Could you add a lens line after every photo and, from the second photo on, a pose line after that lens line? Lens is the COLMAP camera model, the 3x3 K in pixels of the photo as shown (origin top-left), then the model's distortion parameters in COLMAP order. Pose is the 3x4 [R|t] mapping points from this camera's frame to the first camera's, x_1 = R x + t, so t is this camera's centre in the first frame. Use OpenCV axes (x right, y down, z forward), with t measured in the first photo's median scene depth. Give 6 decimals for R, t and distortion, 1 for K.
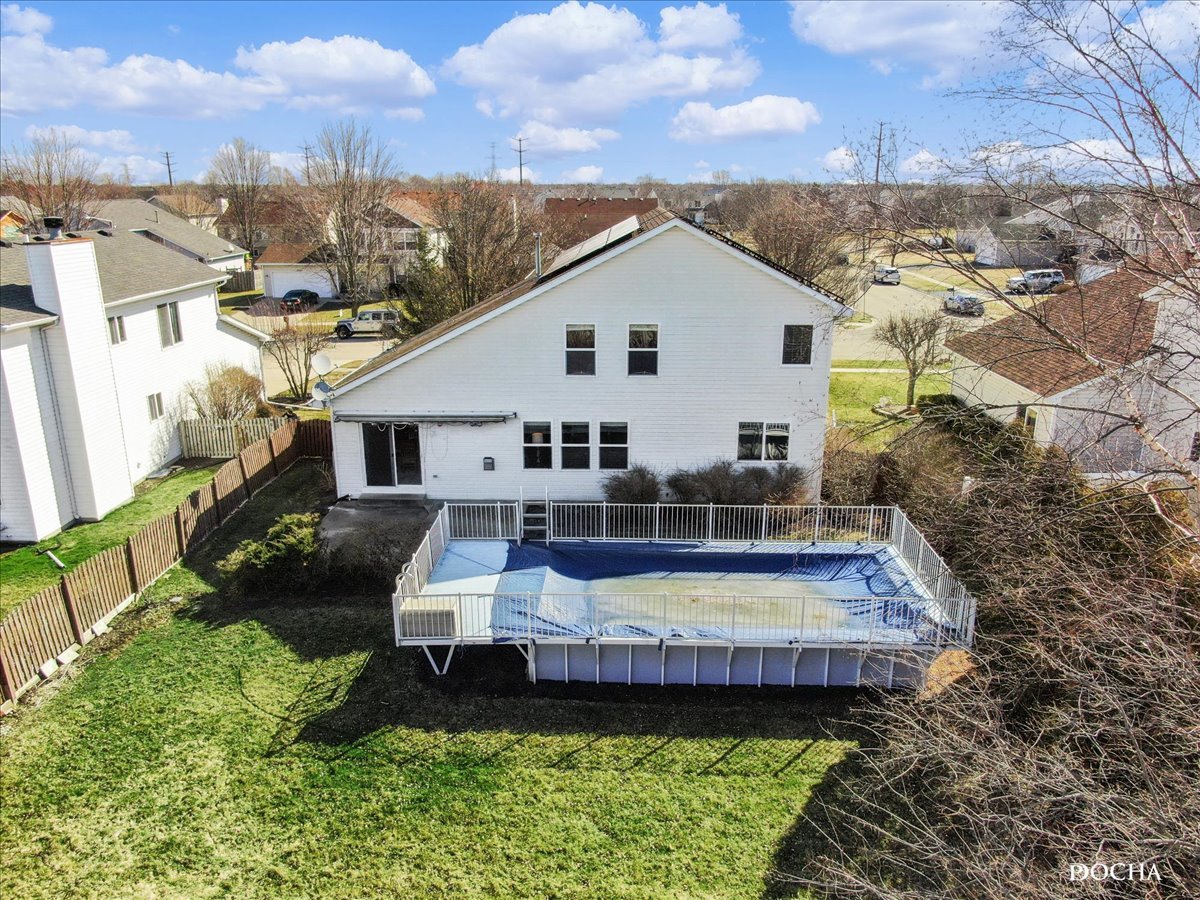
lens RADIAL K [[900.3, 0, 600.0], [0, 900.3, 450.0], [0, 0, 1]] dist [-0.005093, -0.001996]
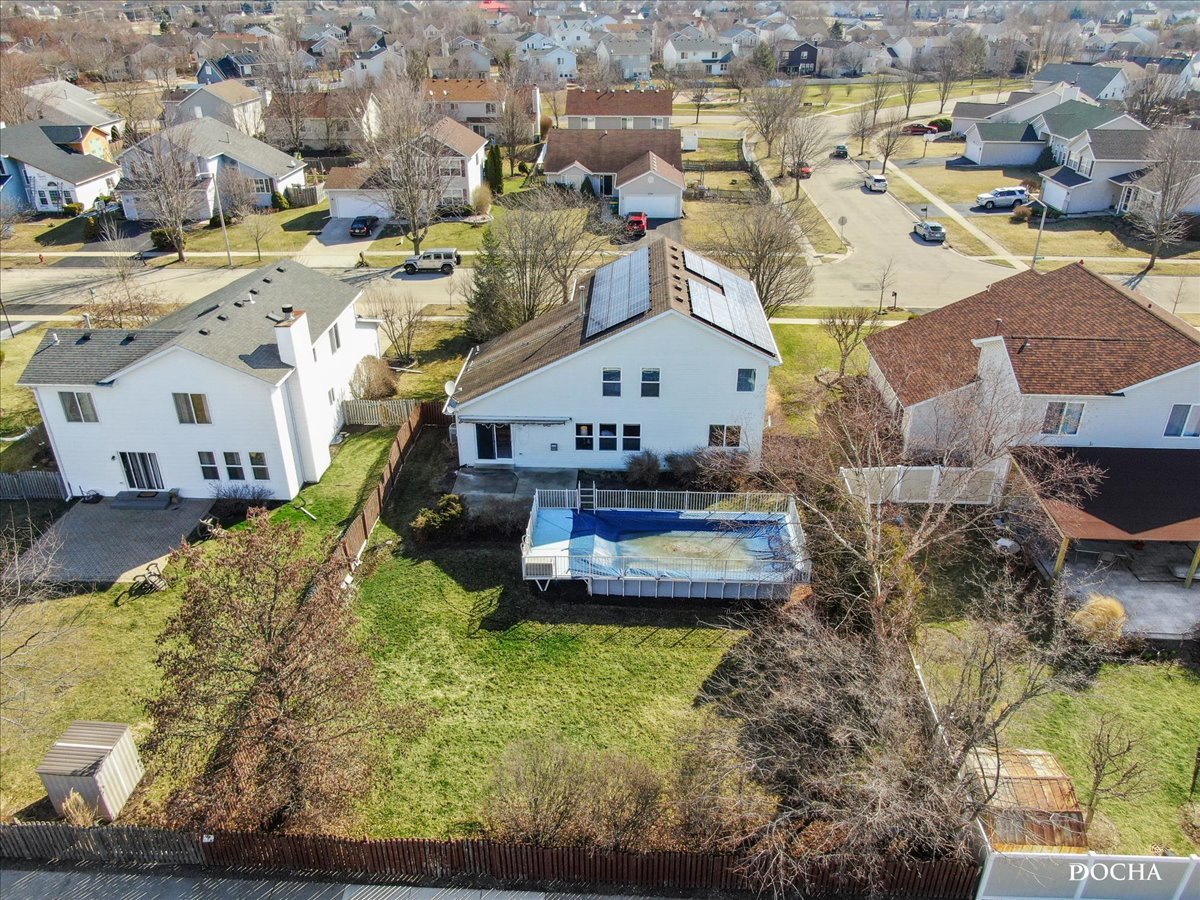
lens RADIAL K [[900.3, 0, 600.0], [0, 900.3, 450.0], [0, 0, 1]] dist [-0.005093, -0.001996]
pose [[0.999876, 0.004598, -0.015084, -0.017524], [-0.001639, 0.981669, 0.190585, -0.299515], [0.015684, -0.190537, 0.981555, -0.608131]]
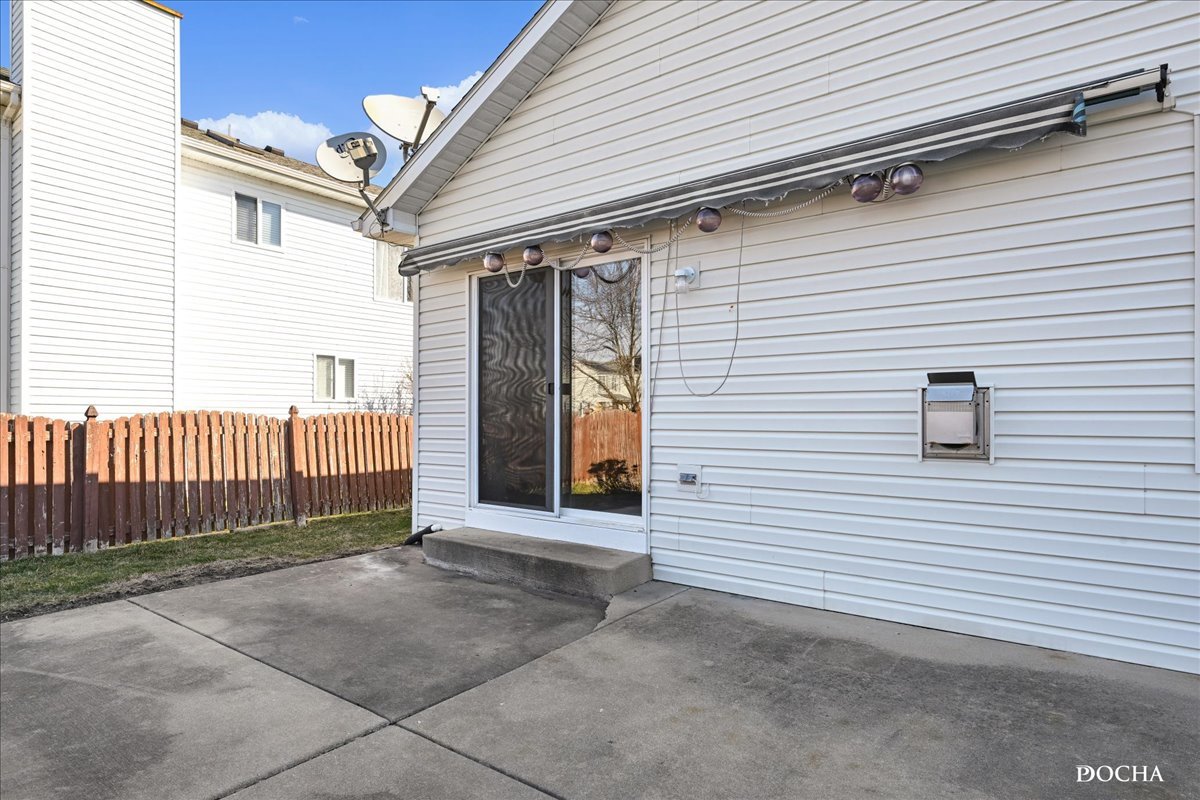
lens RADIAL K [[659.0, 0, 600.0], [0, 659.0, 400.0], [0, 0, 1]] dist [0.037769, 0.000537]
pose [[0.822460, -0.005656, -0.568794, -0.111369], [-0.165066, 0.954549, -0.248172, 0.058401], [0.544346, 0.298000, 0.784145, 0.893501]]
